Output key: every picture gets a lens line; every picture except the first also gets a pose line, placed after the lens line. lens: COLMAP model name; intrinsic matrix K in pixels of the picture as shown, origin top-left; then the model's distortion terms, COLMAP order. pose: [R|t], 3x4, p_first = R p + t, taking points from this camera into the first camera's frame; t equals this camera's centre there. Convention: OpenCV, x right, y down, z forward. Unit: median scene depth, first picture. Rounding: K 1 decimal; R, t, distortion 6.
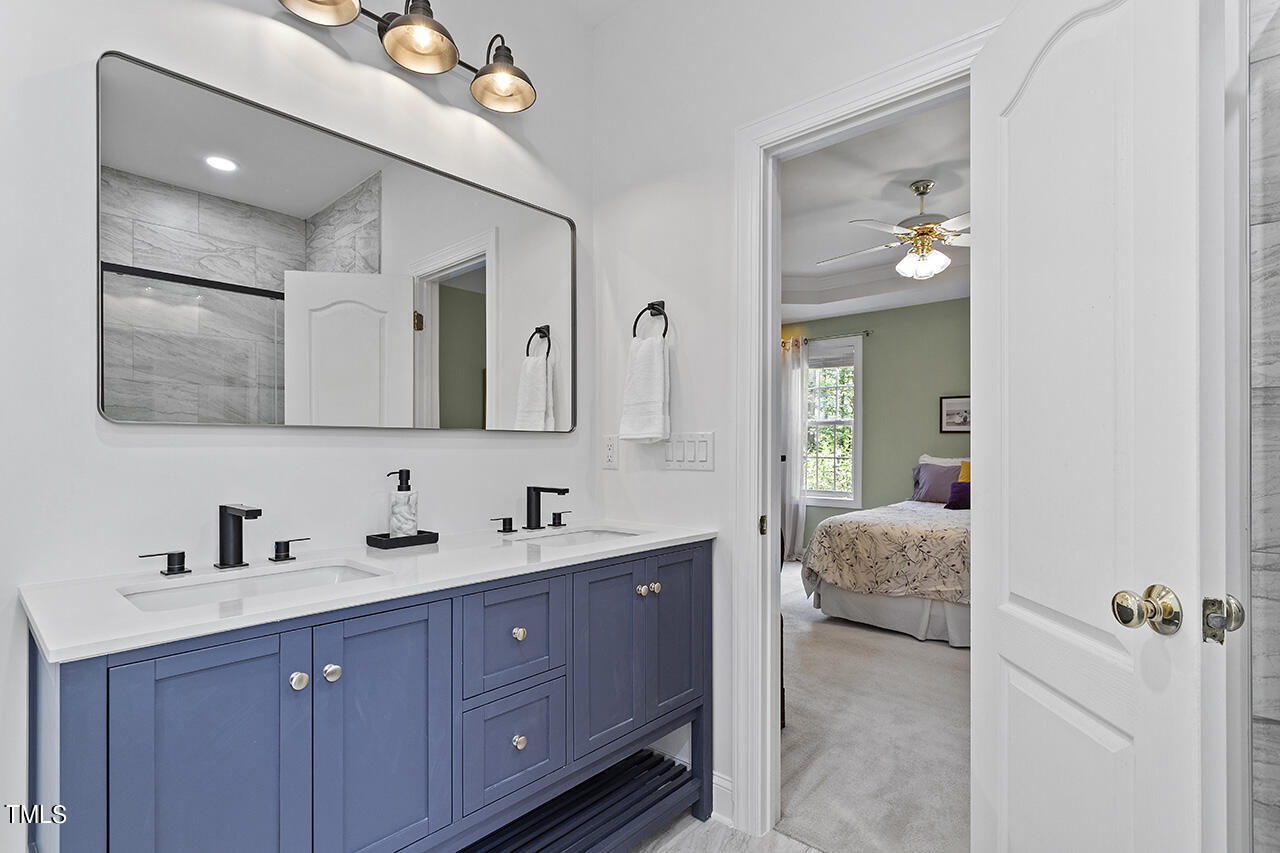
lens RADIAL K [[613.6, 0, 638.3], [0, 613.6, 437.9], [0, 0, 1]] dist [0.005792, 0.001181]
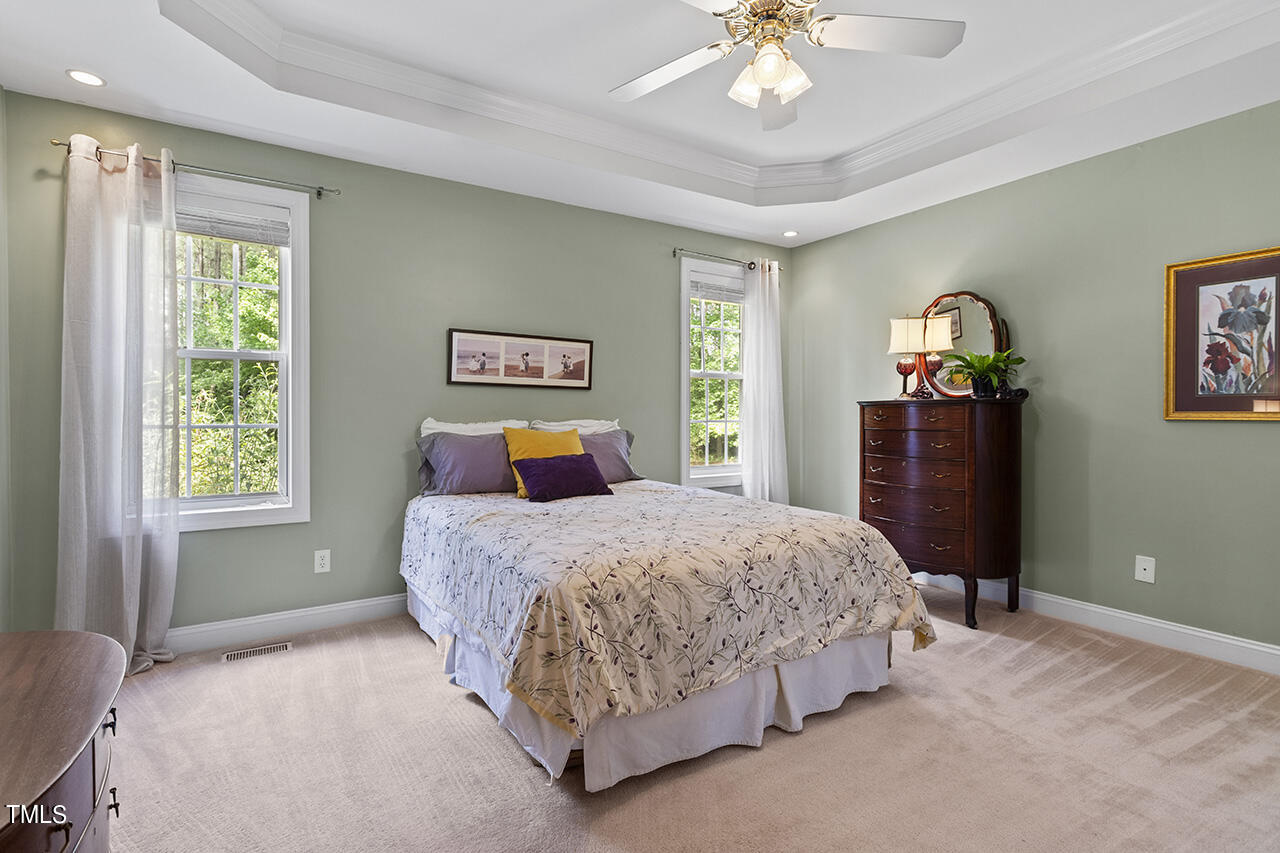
lens RADIAL K [[613.6, 0, 639.6], [0, 613.6, 420.6], [0, 0, 1]] dist [0.005792, 0.001181]
pose [[0.286859, -0.014833, 0.957858, -0.097364], [-0.016115, 0.999664, 0.020307, 0.018988], [-0.957837, -0.021262, 0.286524, 0.871154]]
